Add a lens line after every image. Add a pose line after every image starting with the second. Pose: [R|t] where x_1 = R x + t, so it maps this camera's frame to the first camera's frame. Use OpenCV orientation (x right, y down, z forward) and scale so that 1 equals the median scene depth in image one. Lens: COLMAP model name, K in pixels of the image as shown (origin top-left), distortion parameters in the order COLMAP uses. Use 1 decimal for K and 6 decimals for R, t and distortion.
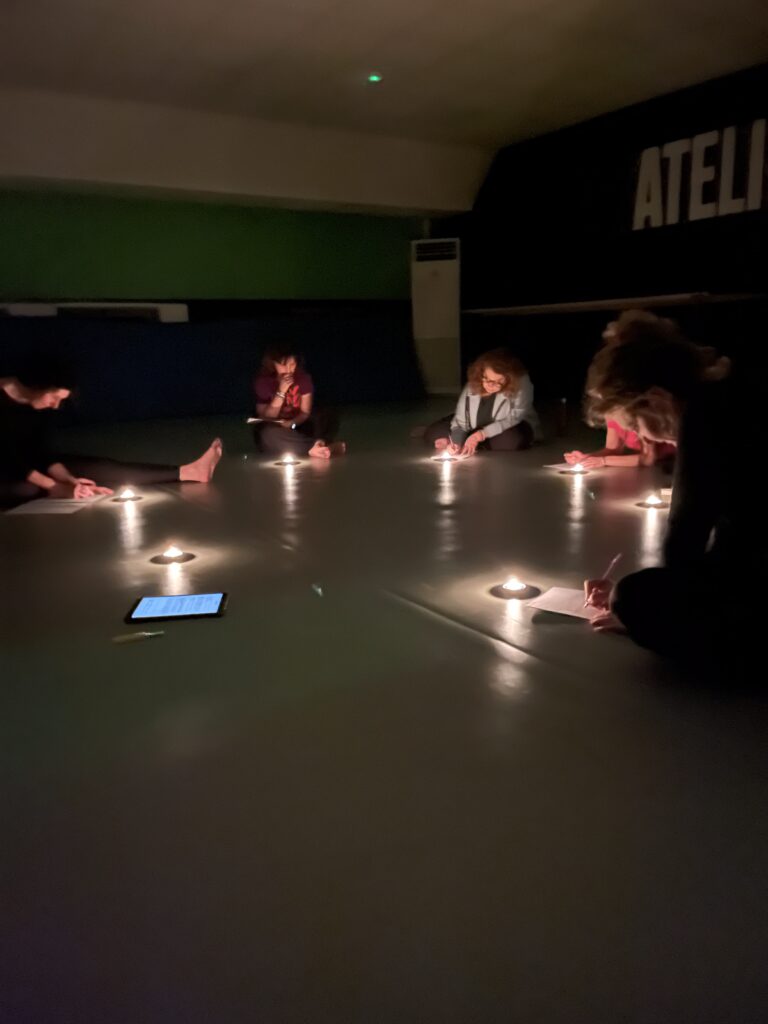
lens RADIAL K [[742.3, 0, 384.0], [0, 742.3, 509.3], [0, 0, 1]] dist [0.006297, 0.001397]
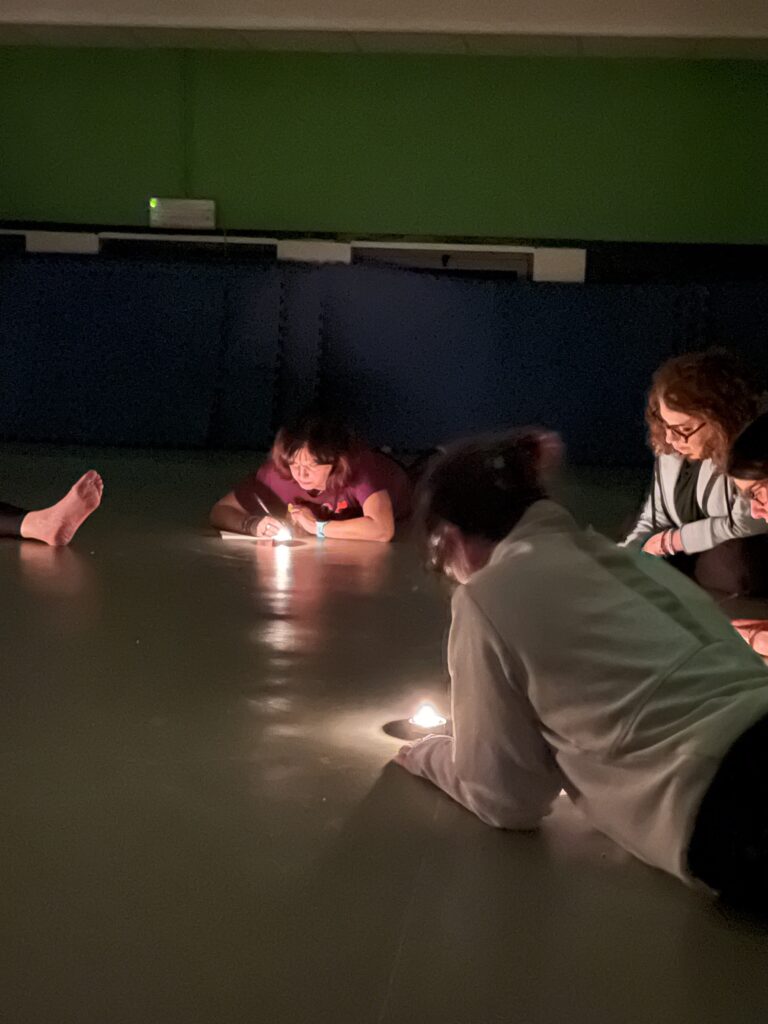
lens RADIAL K [[1561.4, 0, 383.4], [0, 1561.4, 513.3], [0, 0, 1]] dist [0.008924, 0.000000]
pose [[0.842166, 0.128533, -0.523674, 0.480880], [-0.183433, 0.981543, -0.054080, -0.034885], [0.507058, 0.141604, 0.850200, 0.100569]]
